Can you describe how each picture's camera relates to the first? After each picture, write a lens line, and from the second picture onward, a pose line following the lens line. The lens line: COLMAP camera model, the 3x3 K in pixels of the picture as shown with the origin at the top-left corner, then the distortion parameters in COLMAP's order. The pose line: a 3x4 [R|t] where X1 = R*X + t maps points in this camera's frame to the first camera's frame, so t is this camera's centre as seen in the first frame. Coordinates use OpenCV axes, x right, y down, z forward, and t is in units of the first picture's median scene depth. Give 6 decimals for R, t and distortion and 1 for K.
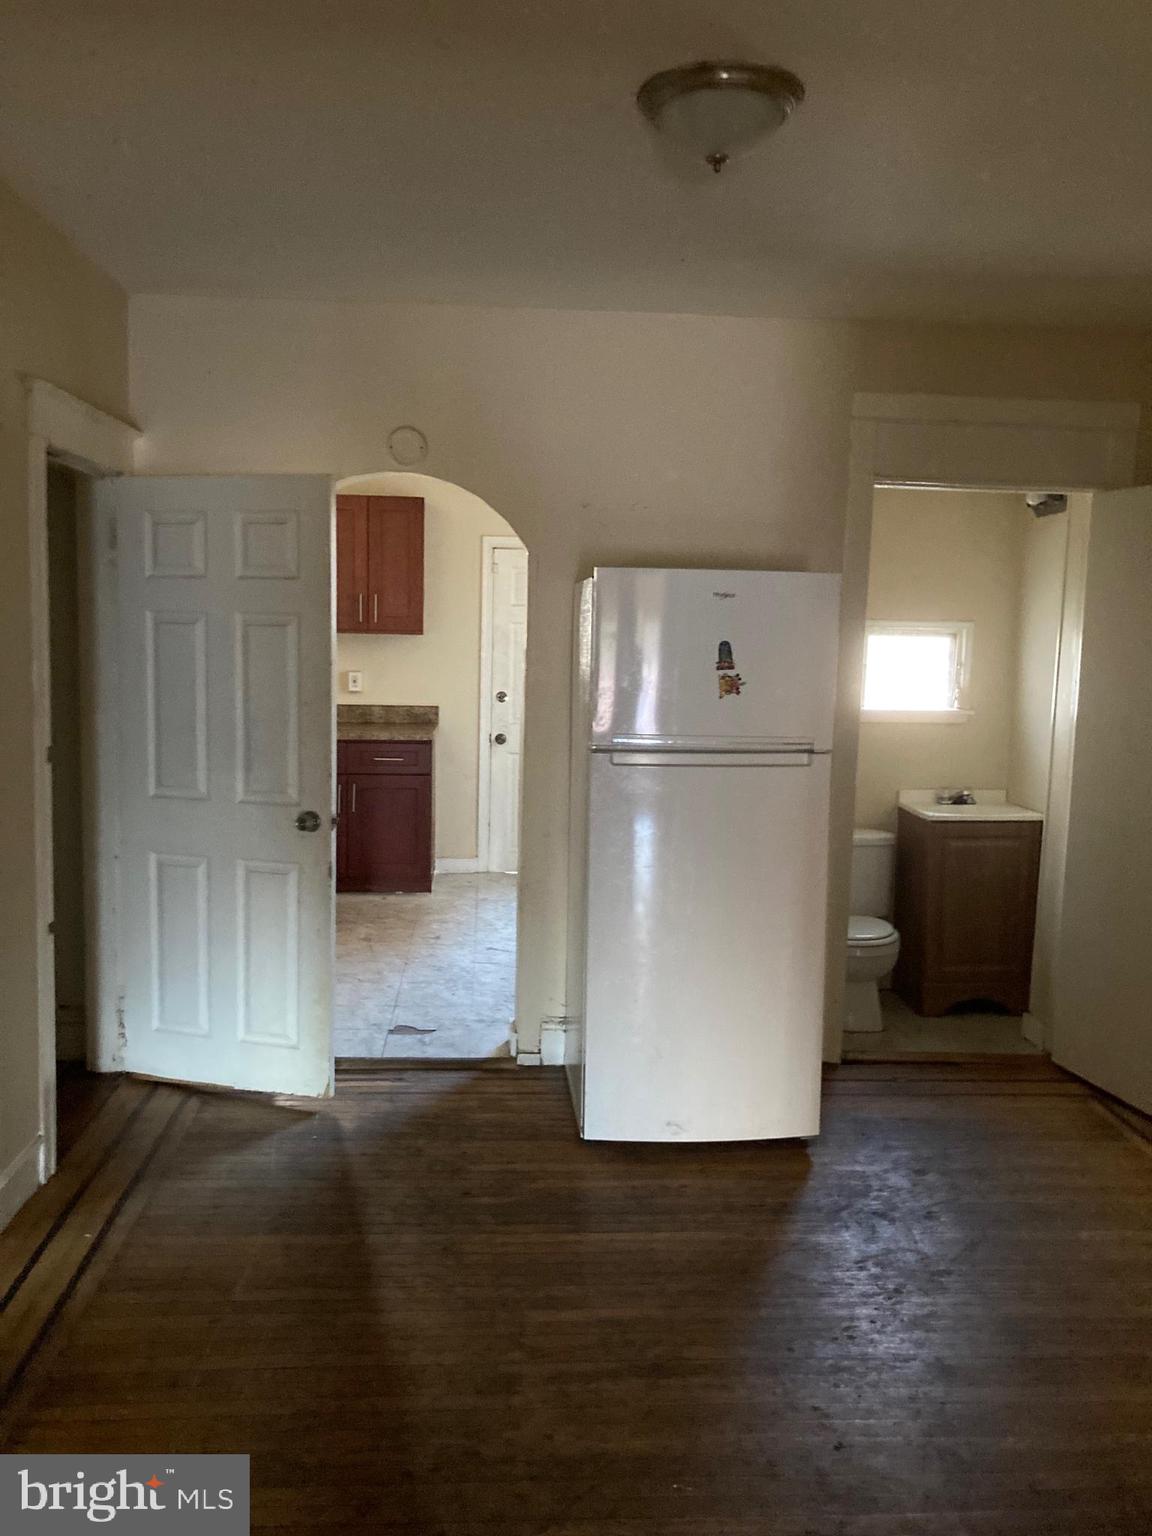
lens RADIAL K [[1272.0, 0, 577.9], [0, 1272.0, 769.4], [0, 0, 1]] dist [0.049241, -0.010503]
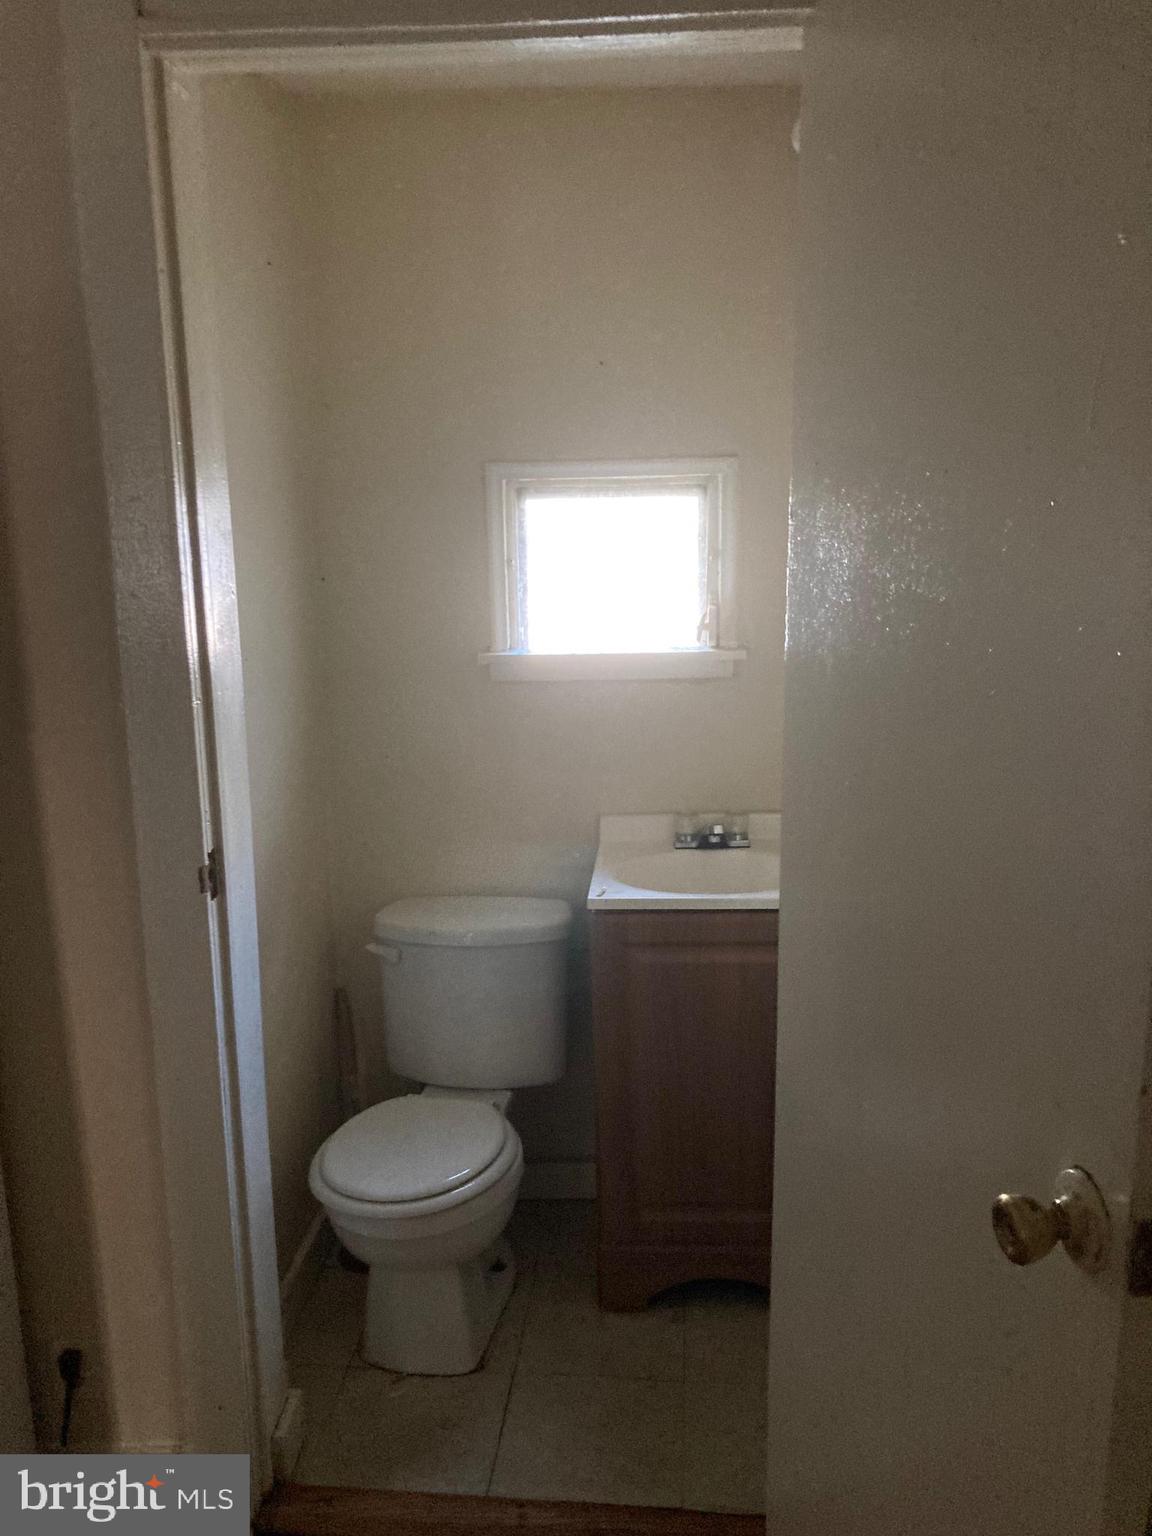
lens RADIAL K [[1272.0, 0, 574.2], [0, 1272.0, 765.2], [0, 0, 1]] dist [0.049241, -0.010503]
pose [[0.983551, -0.004753, -0.180569, 0.332605], [0.022018, 0.995354, 0.093727, -0.049466], [0.179285, -0.096161, 0.979086, 0.530592]]
